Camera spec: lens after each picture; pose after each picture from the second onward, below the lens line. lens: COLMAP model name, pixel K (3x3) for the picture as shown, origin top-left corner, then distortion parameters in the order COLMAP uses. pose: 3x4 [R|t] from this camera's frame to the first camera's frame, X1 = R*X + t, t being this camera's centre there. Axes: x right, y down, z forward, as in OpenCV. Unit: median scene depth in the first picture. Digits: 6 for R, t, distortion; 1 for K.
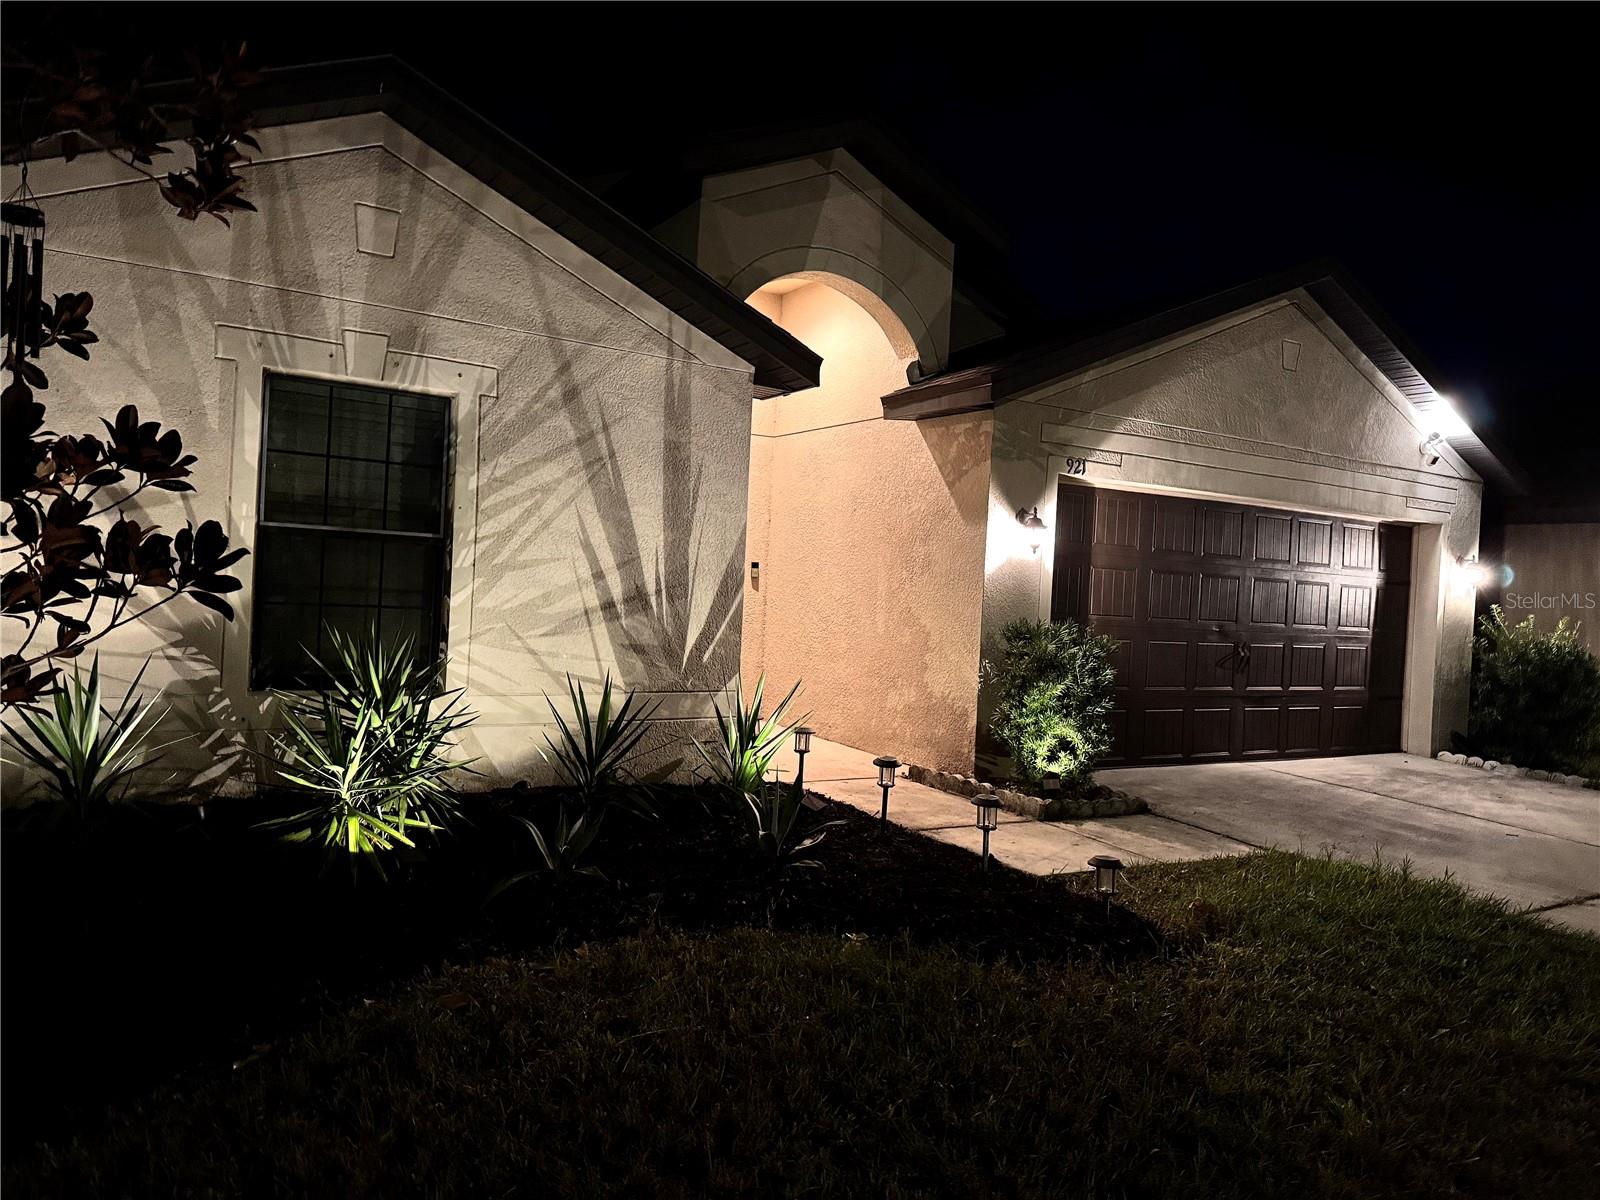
lens RADIAL K [[1097.1, 0, 853.7], [0, 1097.1, 616.7], [0, 0, 1]] dist [0.034627, -0.007427]
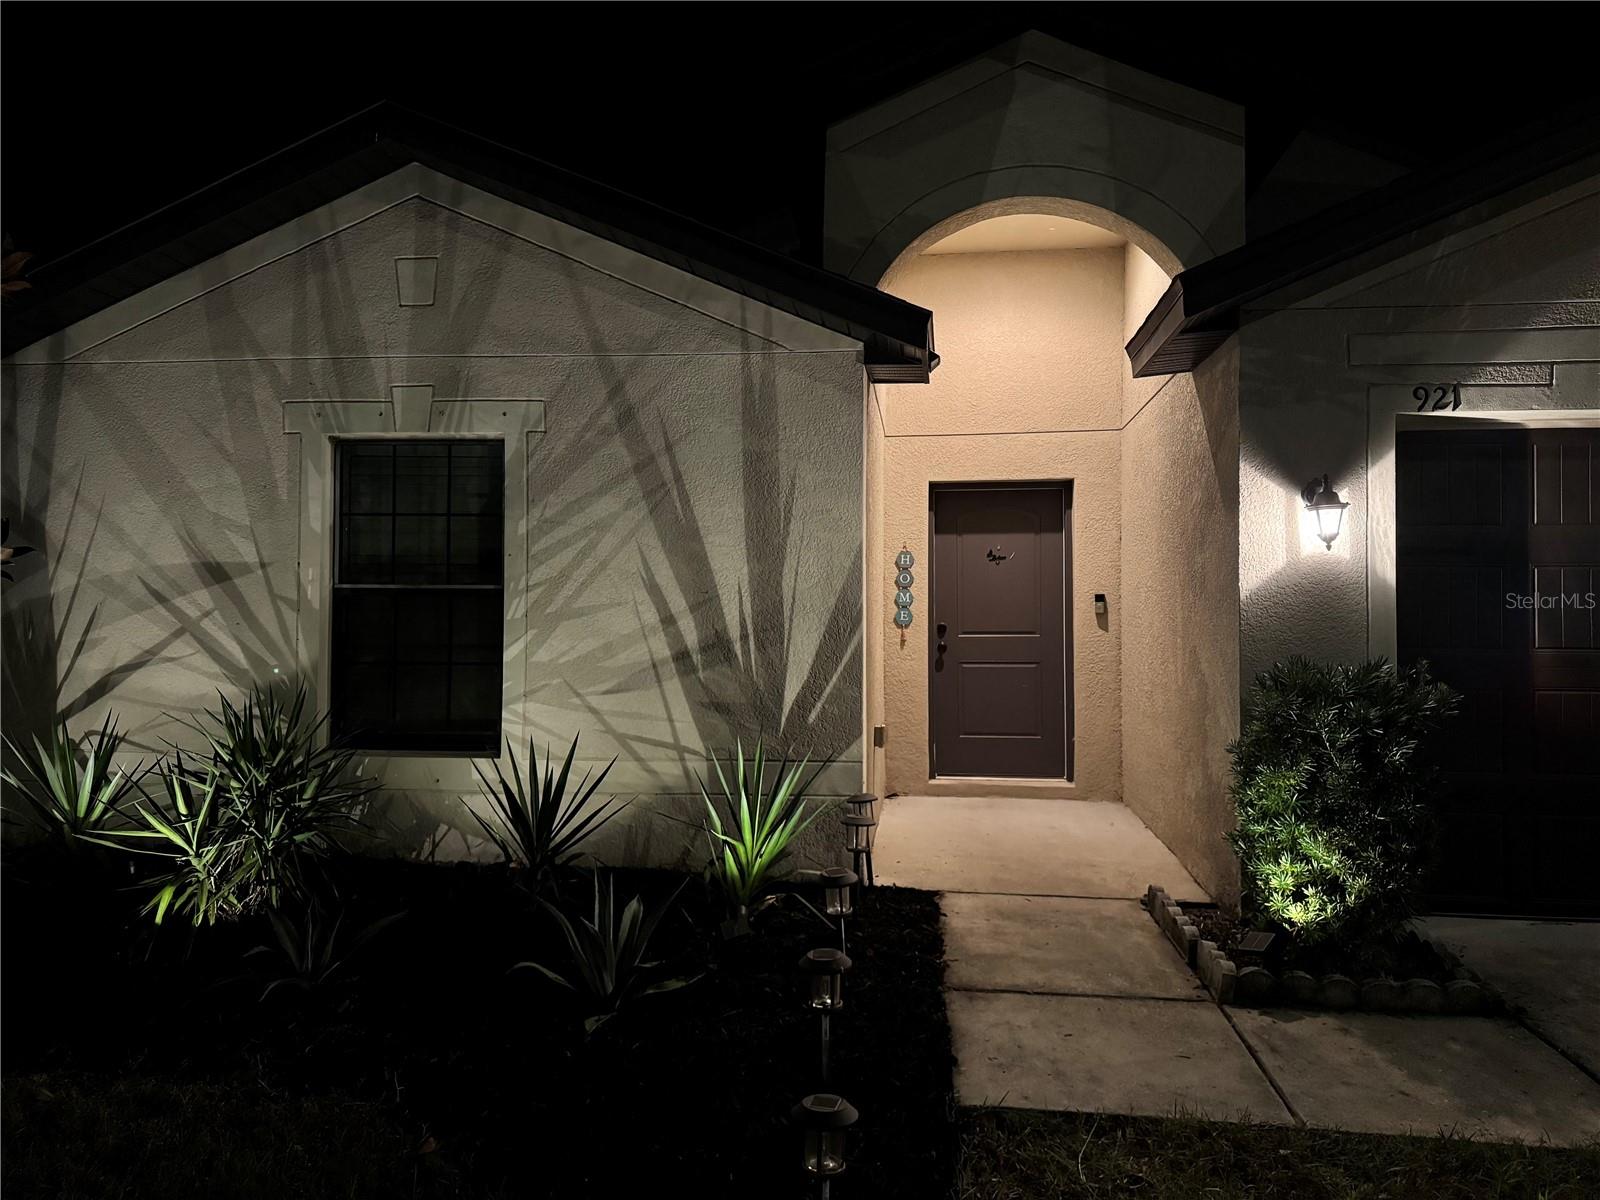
lens RADIAL K [[1128.6, 0, 783.0], [0, 1128.6, 610.0], [0, 0, 1]] dist [0.074575, -0.089621]
pose [[0.776806, -0.053531, -0.627460, 0.376998], [0.019784, 0.997963, -0.060647, 0.008845], [0.629429, 0.034698, 0.776283, 0.366791]]
